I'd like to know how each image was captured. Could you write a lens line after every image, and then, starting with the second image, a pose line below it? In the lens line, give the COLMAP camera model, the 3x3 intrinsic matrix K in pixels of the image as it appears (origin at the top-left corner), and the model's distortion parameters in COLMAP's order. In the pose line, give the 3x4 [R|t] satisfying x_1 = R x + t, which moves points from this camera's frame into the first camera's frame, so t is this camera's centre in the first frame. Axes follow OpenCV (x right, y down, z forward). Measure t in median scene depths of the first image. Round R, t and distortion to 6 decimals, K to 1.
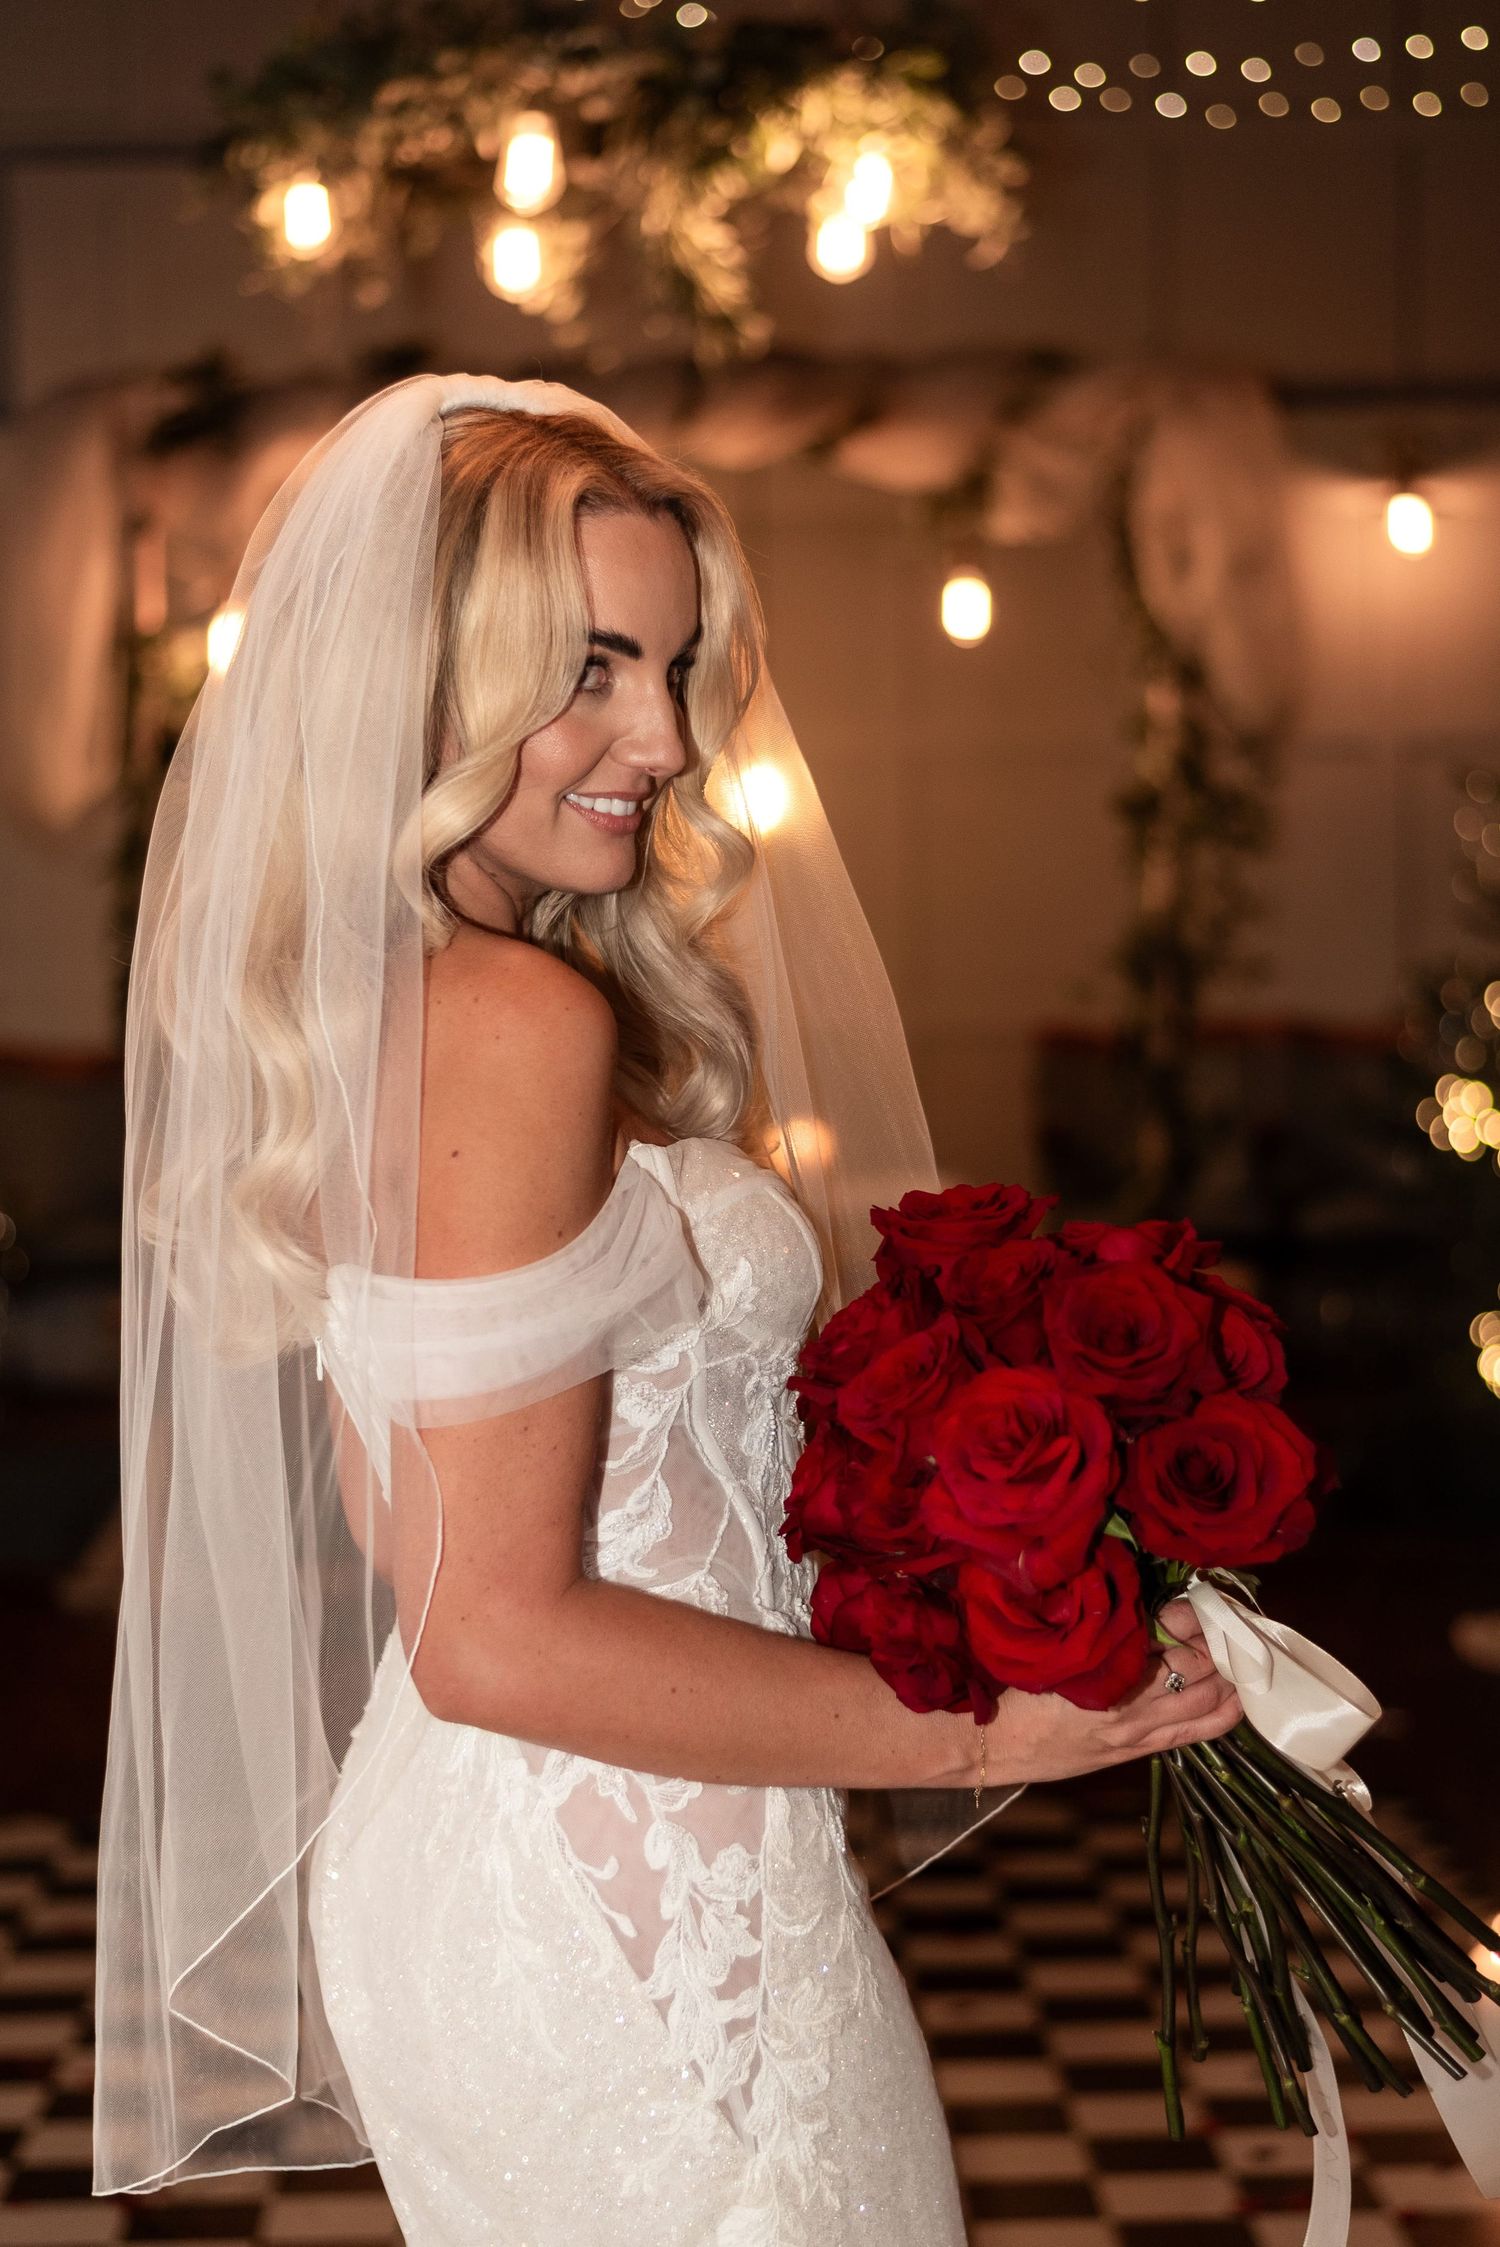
lens RADIAL K [[5598.8, 0, 750.0], [0, 5598.8, 1123.5], [0, 0, 1]] dist [0.416554, -6.624266]
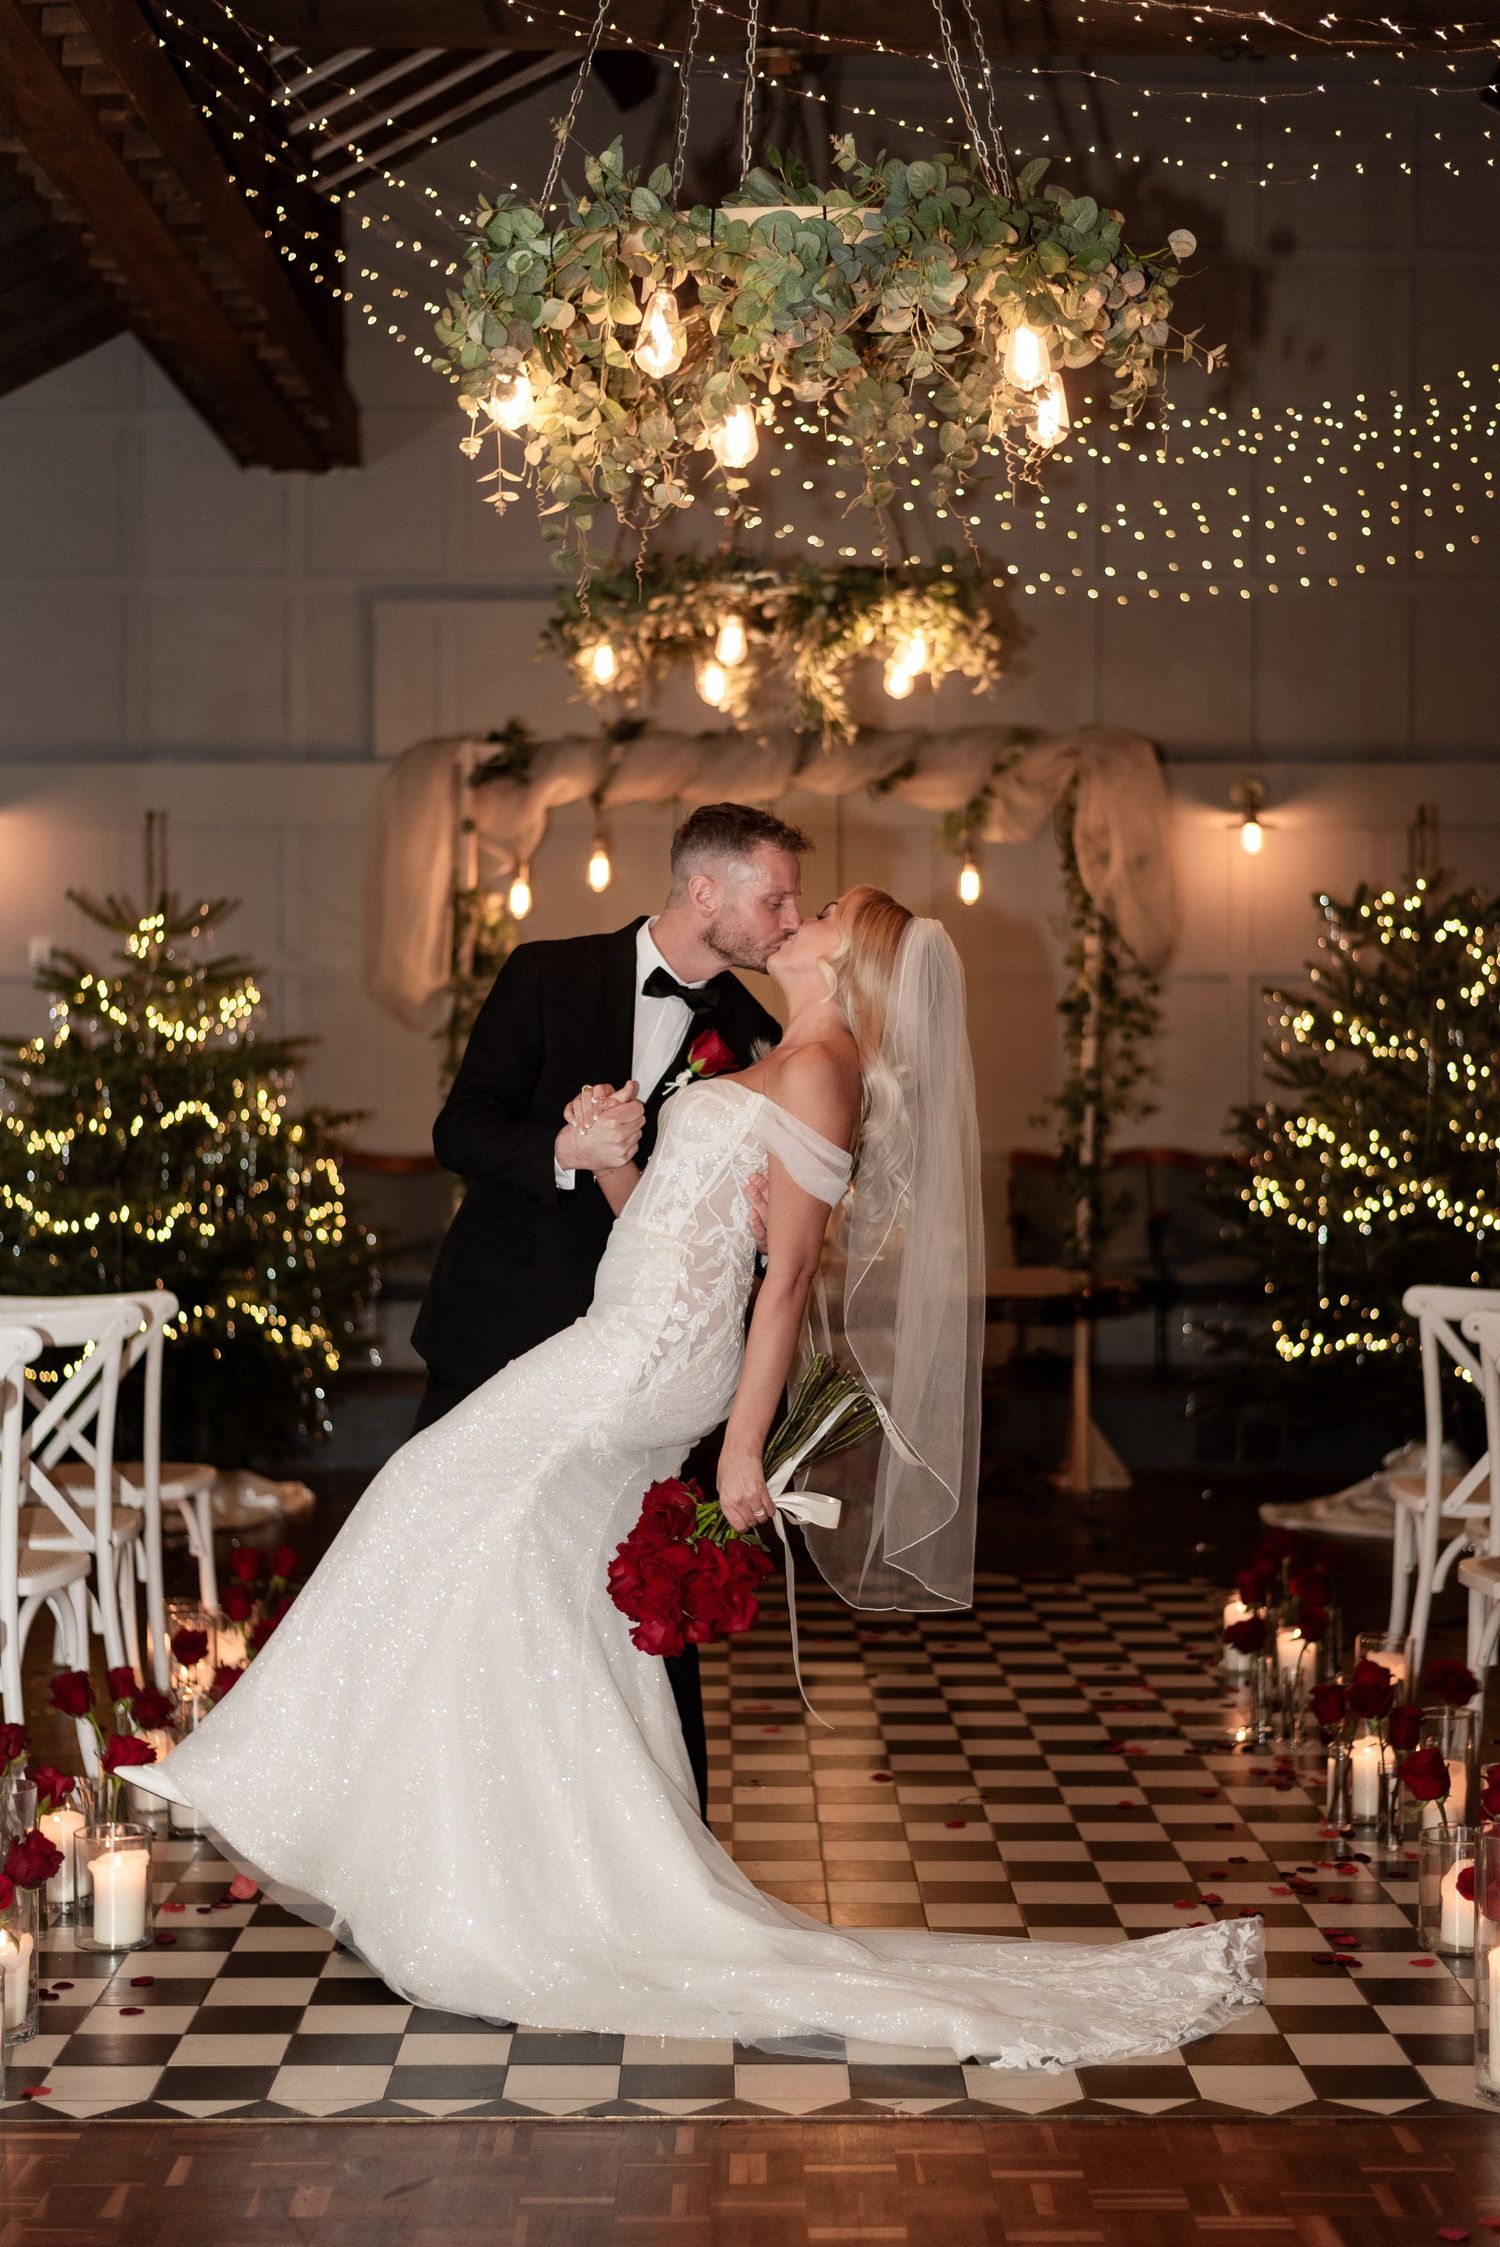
lens RADIAL K [[5598.8, 0, 750.0], [0, 5598.8, 1123.5], [0, 0, 1]] dist [0.416554, -6.624266]
pose [[0.999803, 0.018100, -0.008116, -0.013770], [-0.018488, 0.998546, -0.050646, 0.073867], [0.007188, 0.050786, 0.998684, -0.754391]]
